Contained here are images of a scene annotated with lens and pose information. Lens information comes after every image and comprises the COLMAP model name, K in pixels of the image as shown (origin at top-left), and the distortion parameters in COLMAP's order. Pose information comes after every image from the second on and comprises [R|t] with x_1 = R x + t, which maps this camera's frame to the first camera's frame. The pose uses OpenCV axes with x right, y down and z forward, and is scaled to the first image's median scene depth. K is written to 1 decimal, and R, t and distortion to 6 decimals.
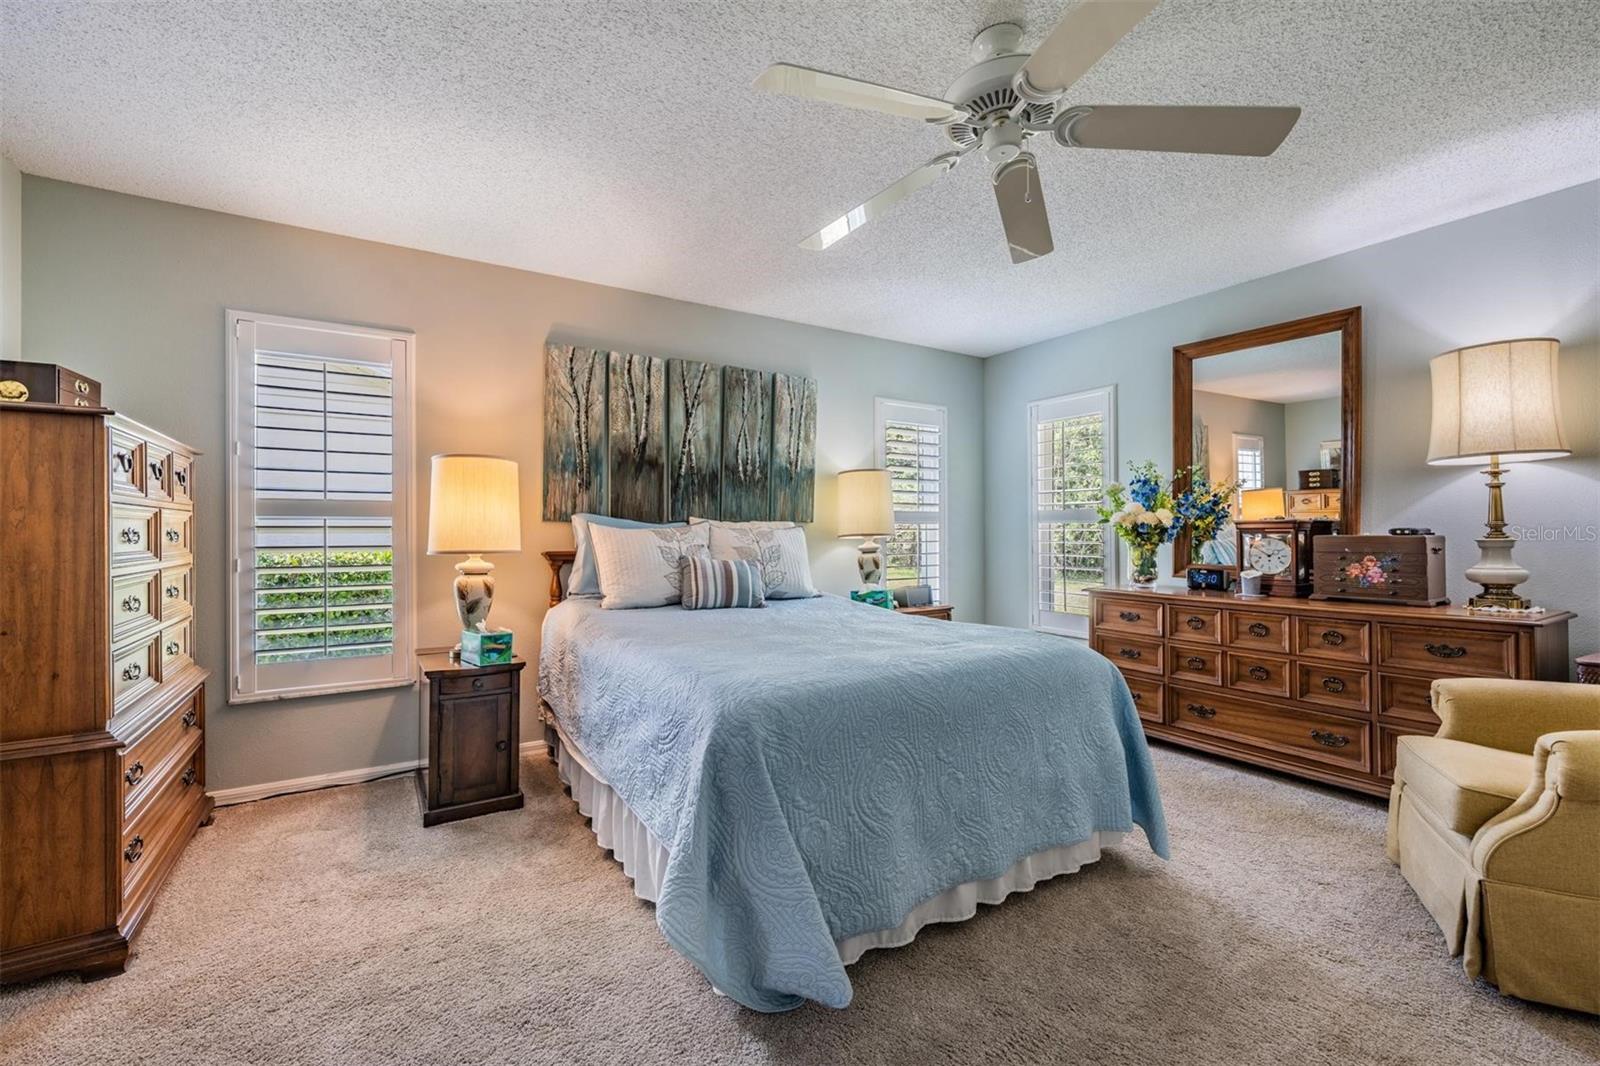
lens RADIAL K [[686.4, 0, 800.7], [0, 686.4, 526.5], [0, 0, 1]] dist [0.000492, -0.000161]
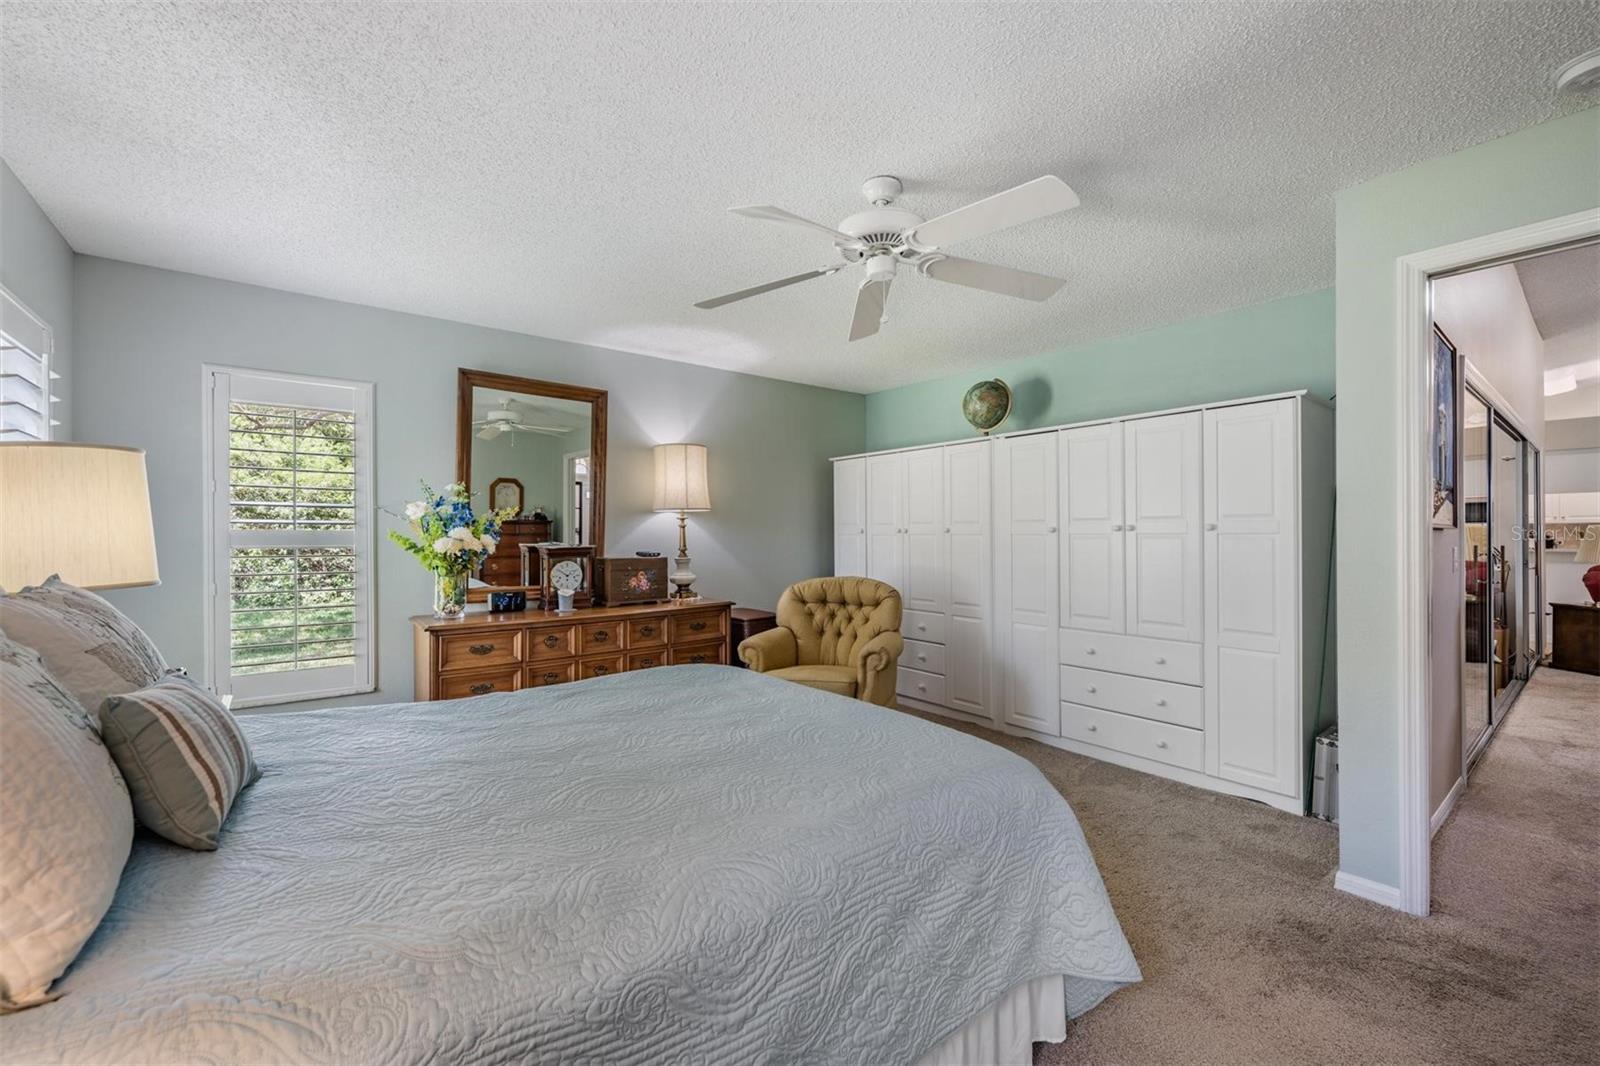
lens RADIAL K [[634.7, 0, 800.0], [0, 634.7, 533.0], [0, 0, 1]] dist [0.000282, 0.000006]
pose [[-0.122484, 0.015684, 0.992347, -0.494059], [-0.000200, 0.999875, -0.015828, -0.015938], [-0.992471, -0.002137, -0.122465, 0.772241]]
